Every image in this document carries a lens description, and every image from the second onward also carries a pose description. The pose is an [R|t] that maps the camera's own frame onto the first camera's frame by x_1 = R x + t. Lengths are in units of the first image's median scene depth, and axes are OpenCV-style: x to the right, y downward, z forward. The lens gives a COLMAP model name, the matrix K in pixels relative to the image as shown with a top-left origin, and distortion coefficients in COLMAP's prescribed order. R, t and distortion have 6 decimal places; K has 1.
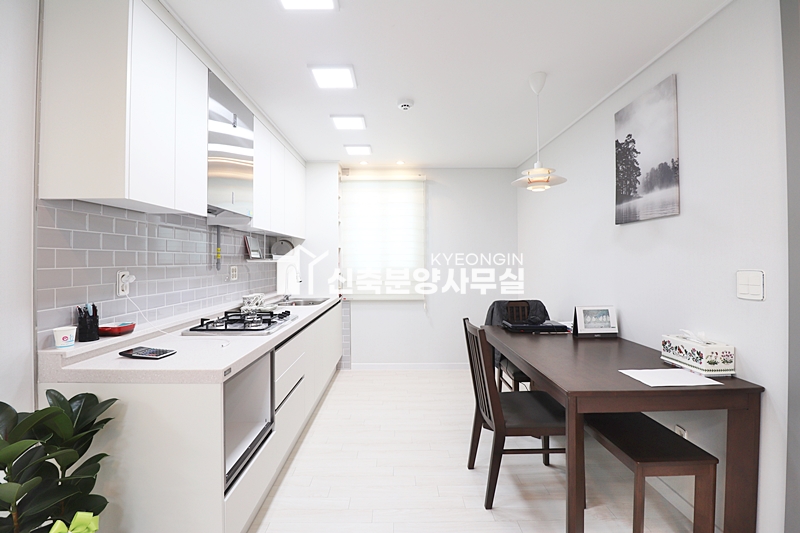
lens RADIAL K [[367.6, 0, 396.8], [0, 367.6, 258.4], [0, 0, 1]] dist [-0.002336, -0.010364]
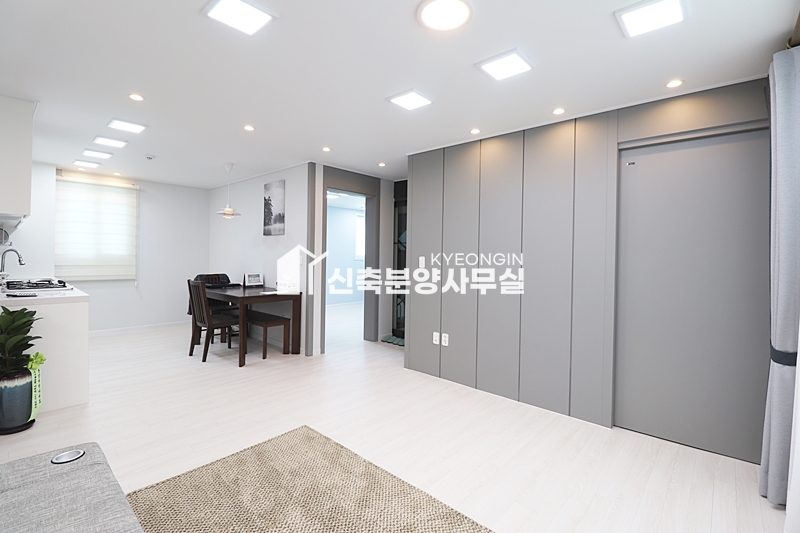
lens RADIAL K [[367.6, 0, 397.8], [0, 367.6, 257.8], [0, 0, 1]] dist [-0.002336, -0.010364]
pose [[0.670635, 0.010520, 0.741713, -0.538538], [-0.023947, 0.999685, 0.007473, 0.006603], [-0.741401, -0.022774, 0.670676, -1.173471]]
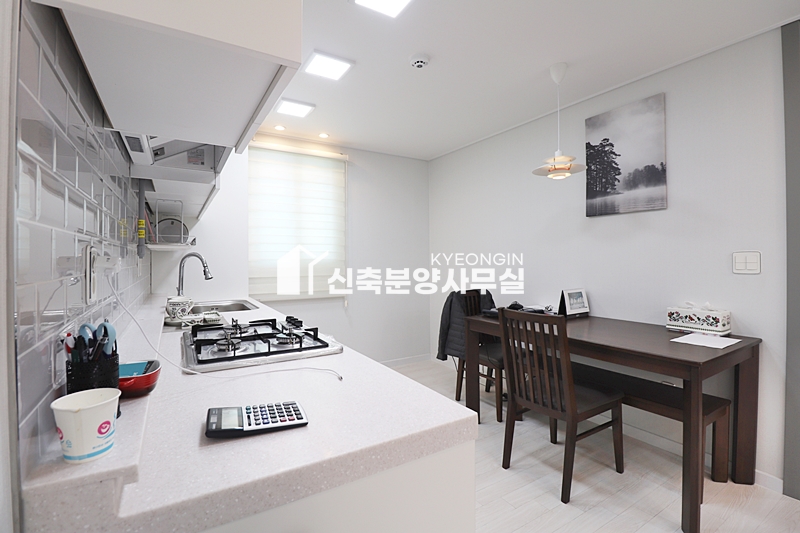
lens RADIAL K [[367.6, 0, 398.3], [0, 367.6, 260.7], [0, 0, 1]] dist [-0.002336, -0.010364]
pose [[0.854595, -0.002137, 0.519290, -0.538323], [-0.001820, 0.999973, 0.007109, 0.040362], [-0.519292, -0.007021, 0.854568, 0.360877]]
